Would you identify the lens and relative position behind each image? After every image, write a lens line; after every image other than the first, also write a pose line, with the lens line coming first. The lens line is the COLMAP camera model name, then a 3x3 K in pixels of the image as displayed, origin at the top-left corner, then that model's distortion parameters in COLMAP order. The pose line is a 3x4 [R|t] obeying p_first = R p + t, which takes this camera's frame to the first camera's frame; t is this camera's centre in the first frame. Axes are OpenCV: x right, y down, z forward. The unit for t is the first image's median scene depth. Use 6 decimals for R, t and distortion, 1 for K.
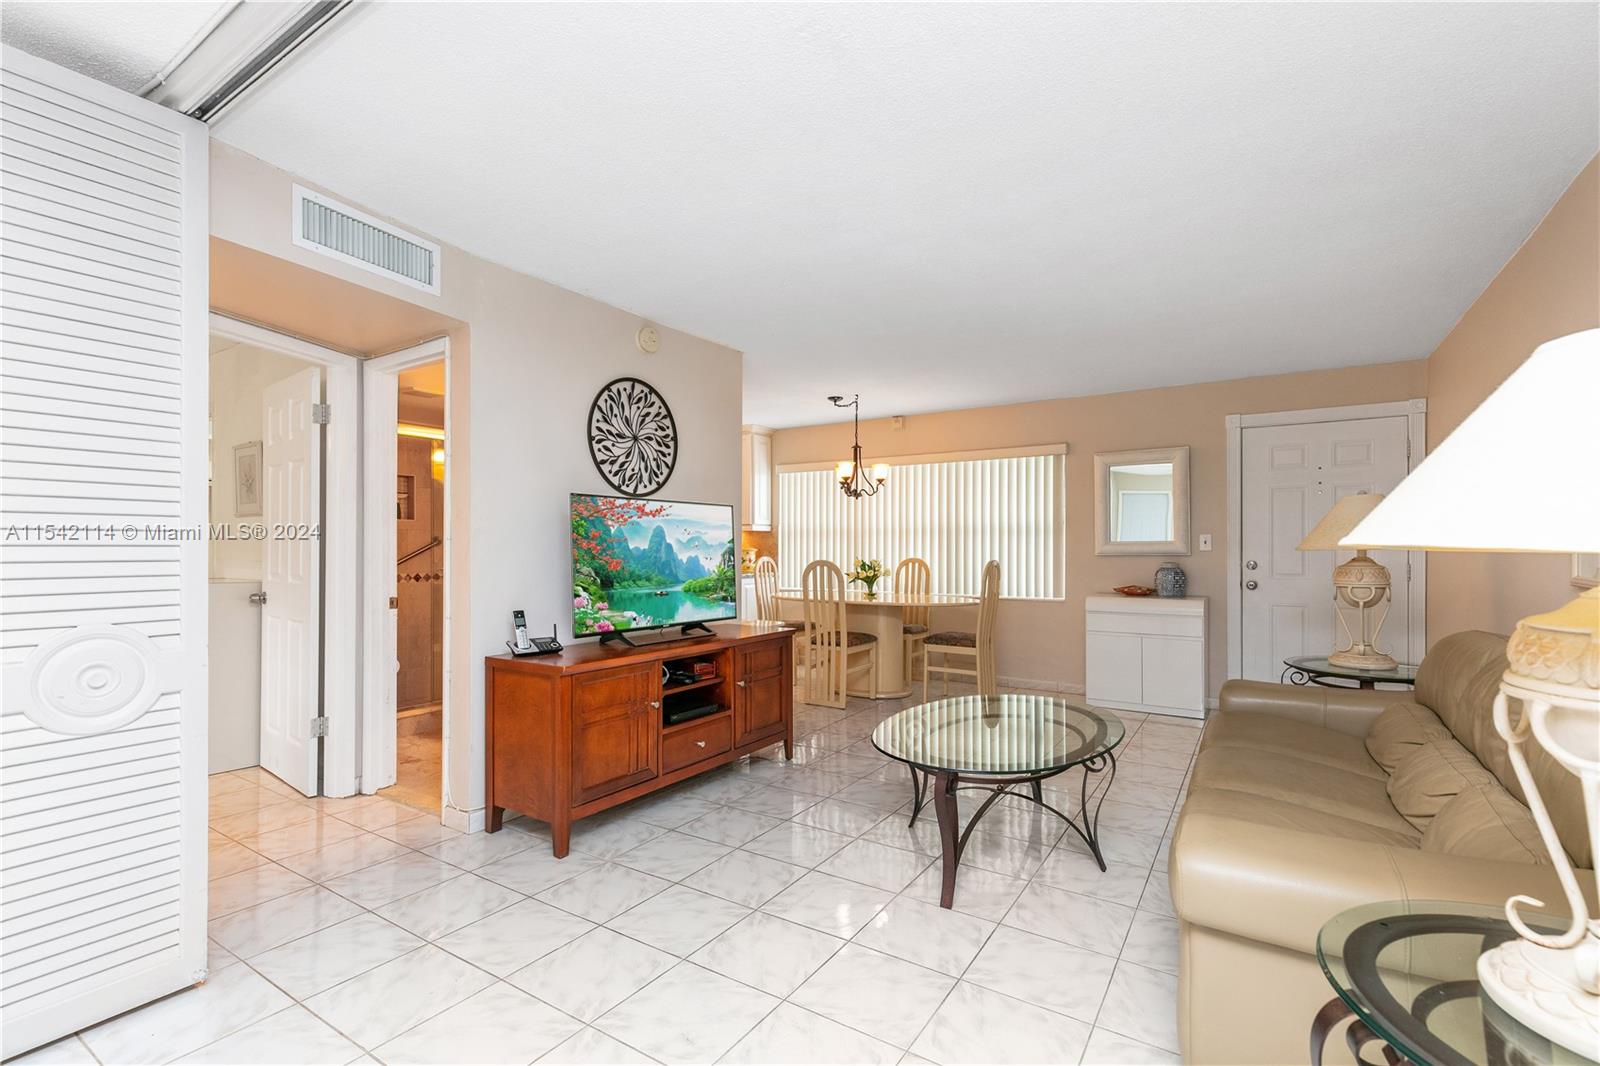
lens RADIAL K [[718.3, 0, 799.4], [0, 718.3, 537.6], [0, 0, 1]] dist [0.002508, -0.000283]
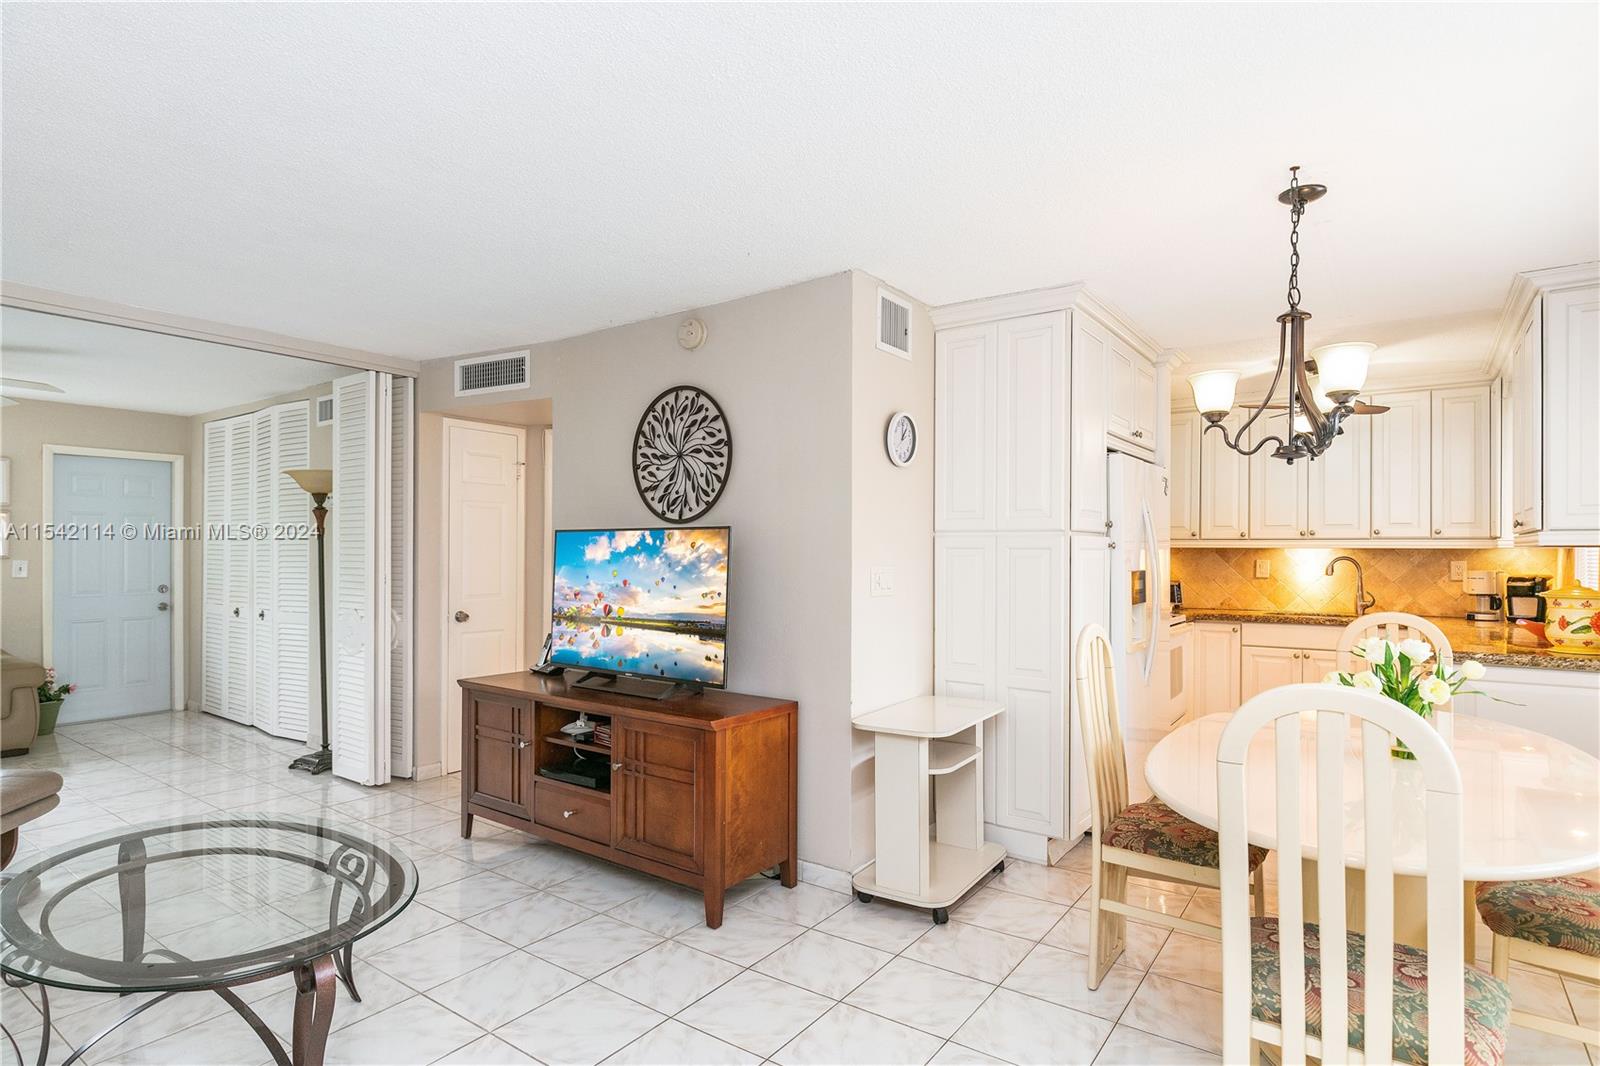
lens RADIAL K [[835.1, 0, 803.1], [0, 835.1, 548.8], [0, 0, 1]] dist [0.002077, -0.000244]
pose [[-0.049286, -0.001429, -0.998784, 0.763603], [0.010521, 0.999943, -0.001950, -0.021559], [0.998729, -0.010604, -0.049269, 1.185602]]
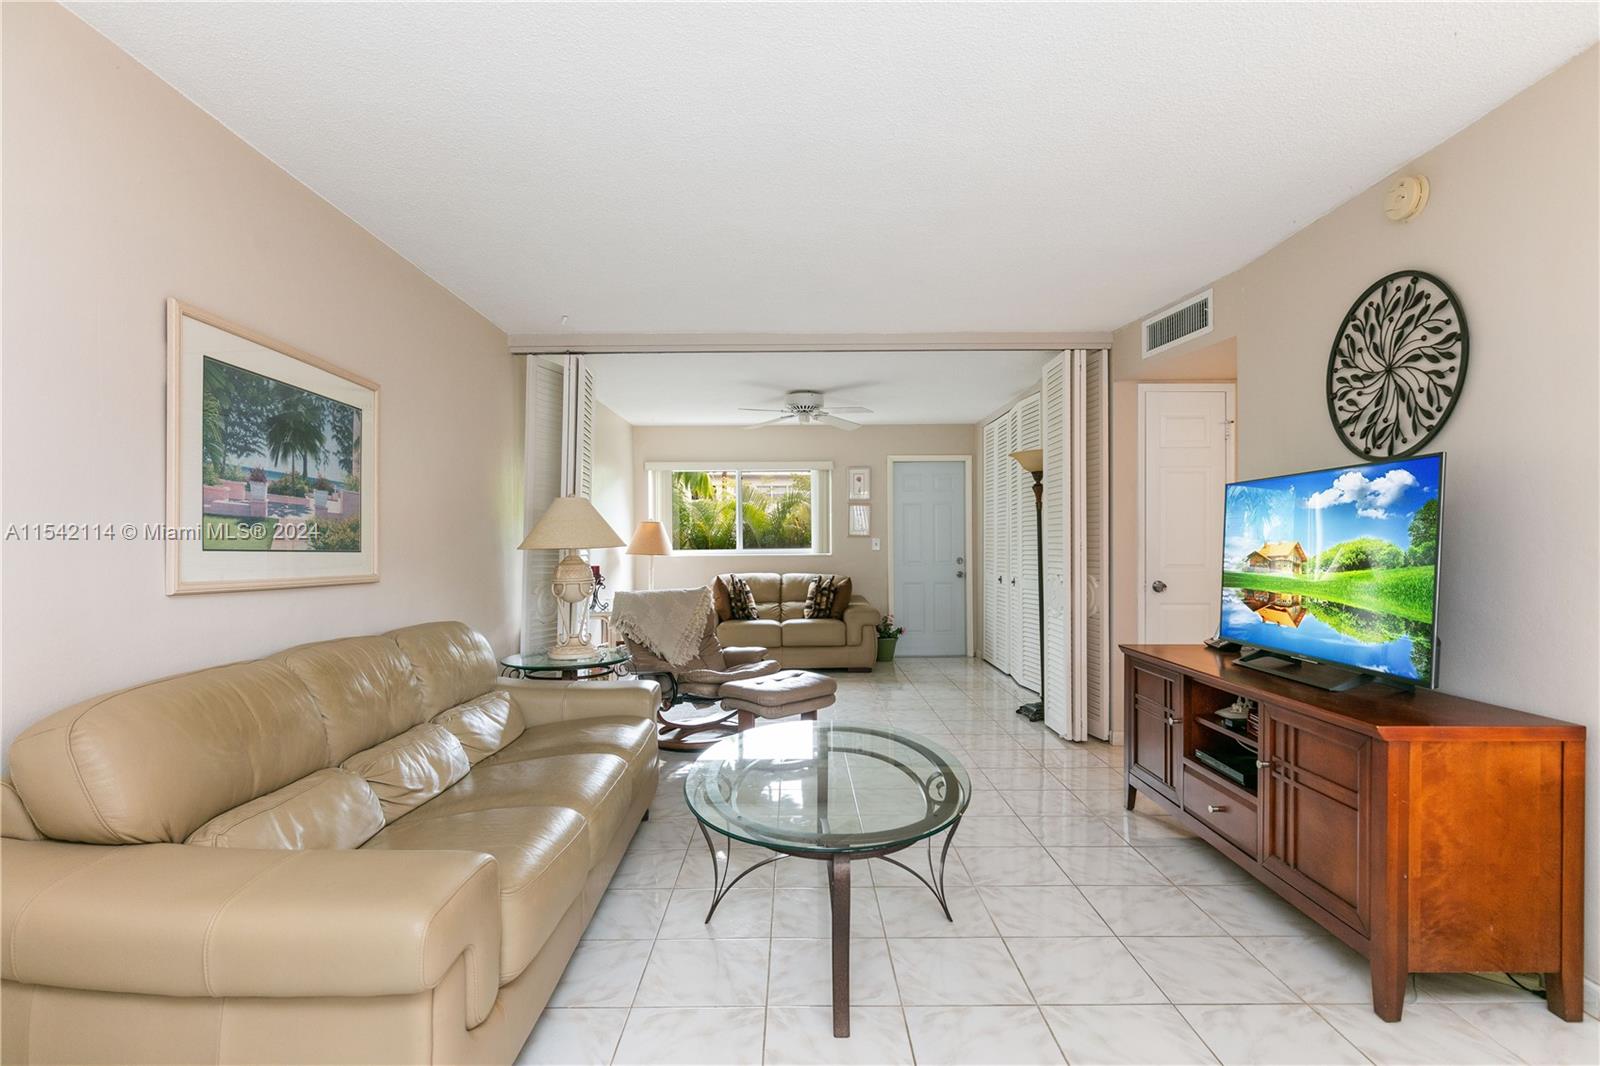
lens RADIAL K [[780.4, 0, 799.1], [0, 780.4, 551.4], [0, 0, 1]] dist [-0.000953, -0.000538]
pose [[-0.839350, 0.011299, -0.543474, 0.587521], [0.015059, 0.999884, -0.002471, 0.017479], [0.543383, -0.010258, -0.839422, 1.283643]]
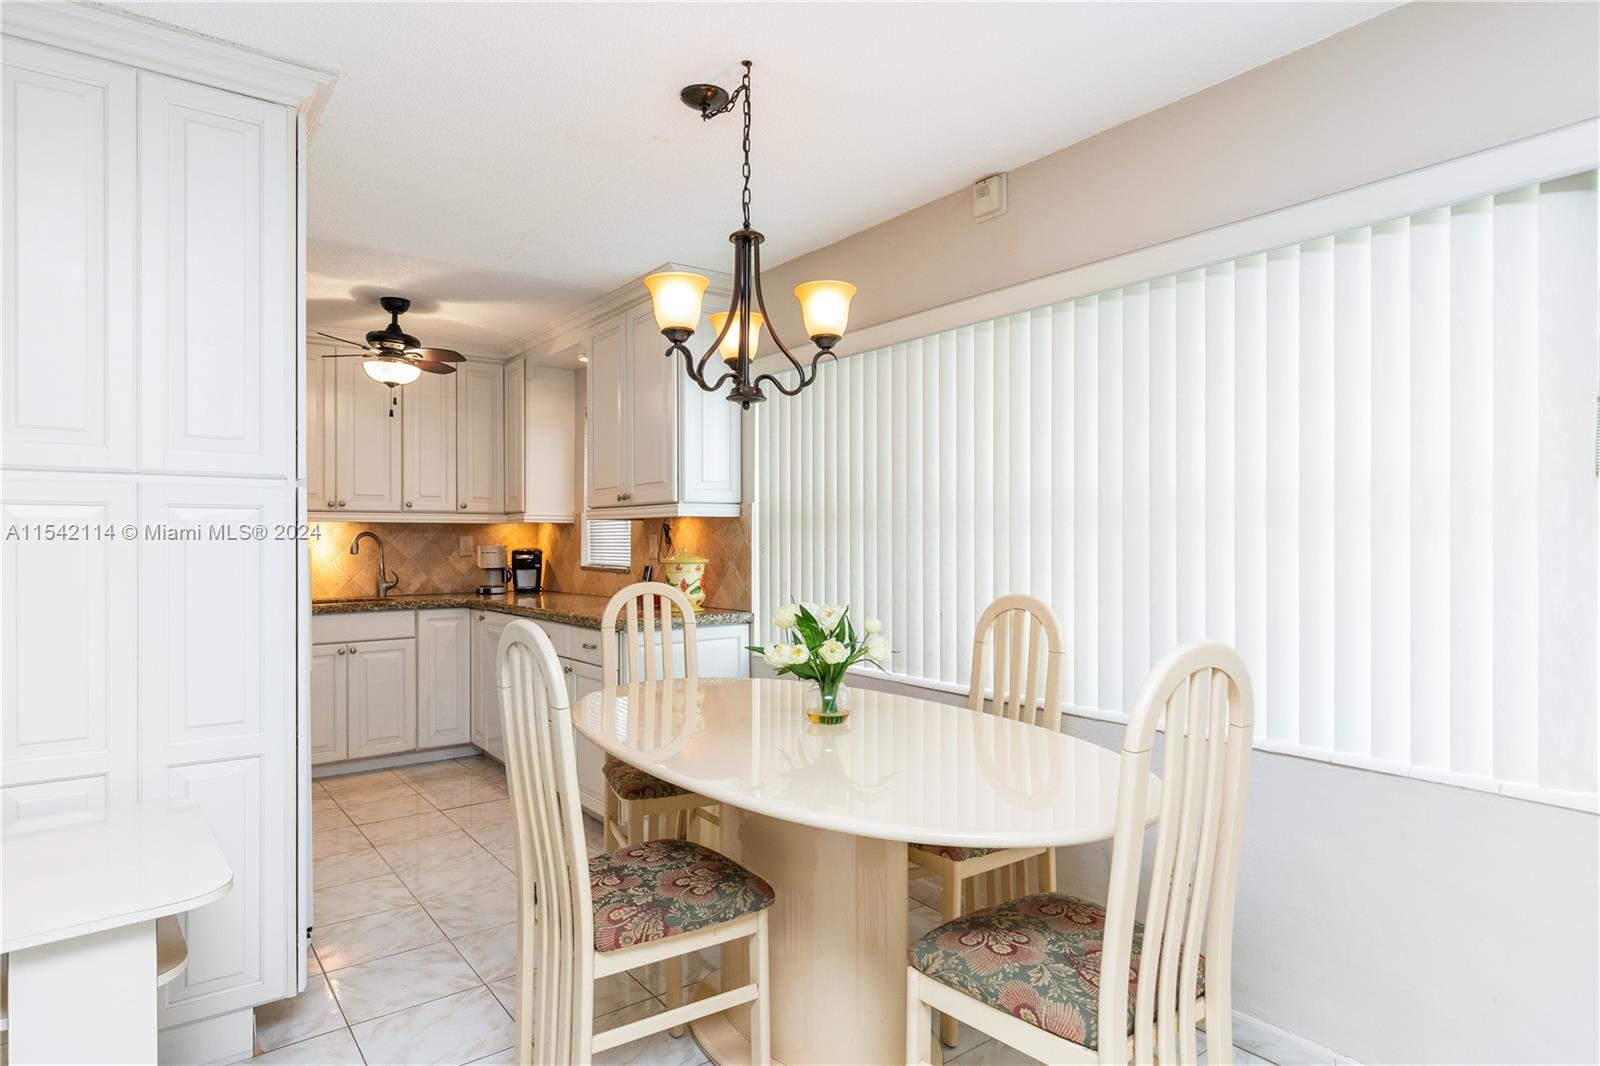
lens RADIAL K [[901.8, 0, 800.5], [0, 901.8, 538.9], [0, 0, 1]] dist [-0.000549, -0.000008]
pose [[0.938597, -0.000306, -0.345014, 0.350362], [0.005917, 0.999867, 0.015209, -0.007569], [0.344964, -0.016316, 0.938474, 0.989076]]
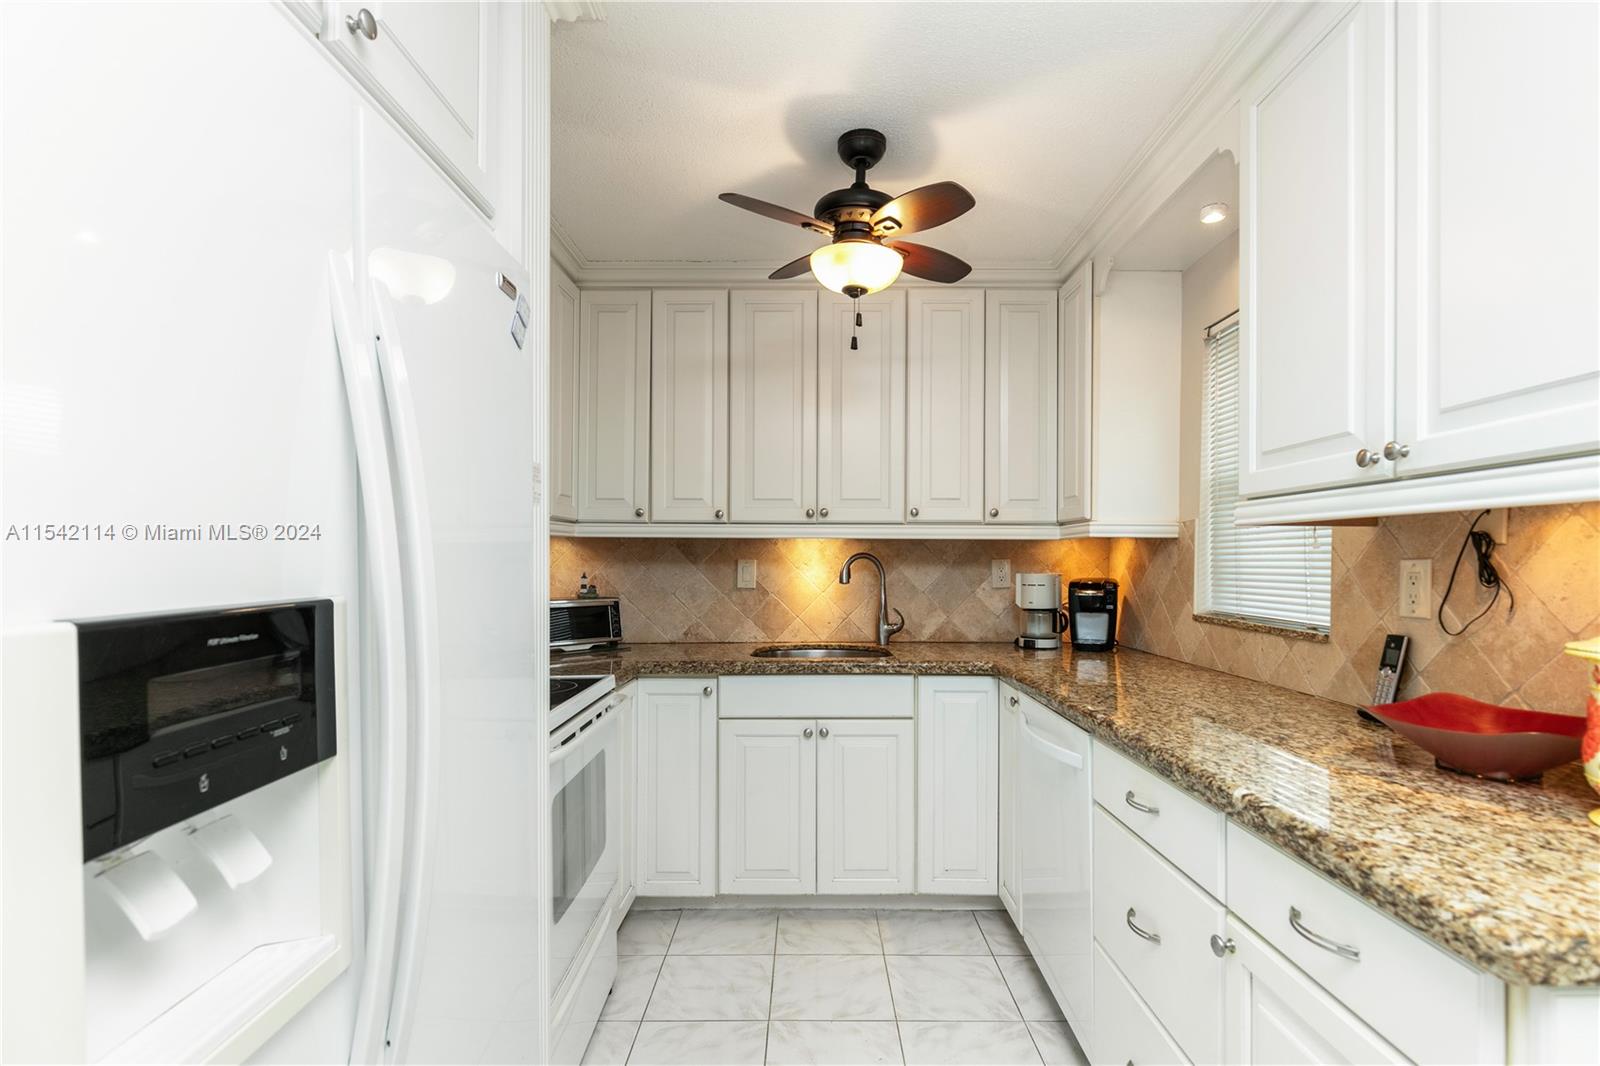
lens RADIAL K [[752.3, 0, 804.6], [0, 752.3, 561.7], [0, 0, 1]] dist [0.000449, 0.000027]
pose [[0.536383, 0.007597, -0.843940, -0.097056], [0.008215, 0.999865, 0.014222, -0.003435], [0.843935, -0.014562, 0.536248, 1.569824]]
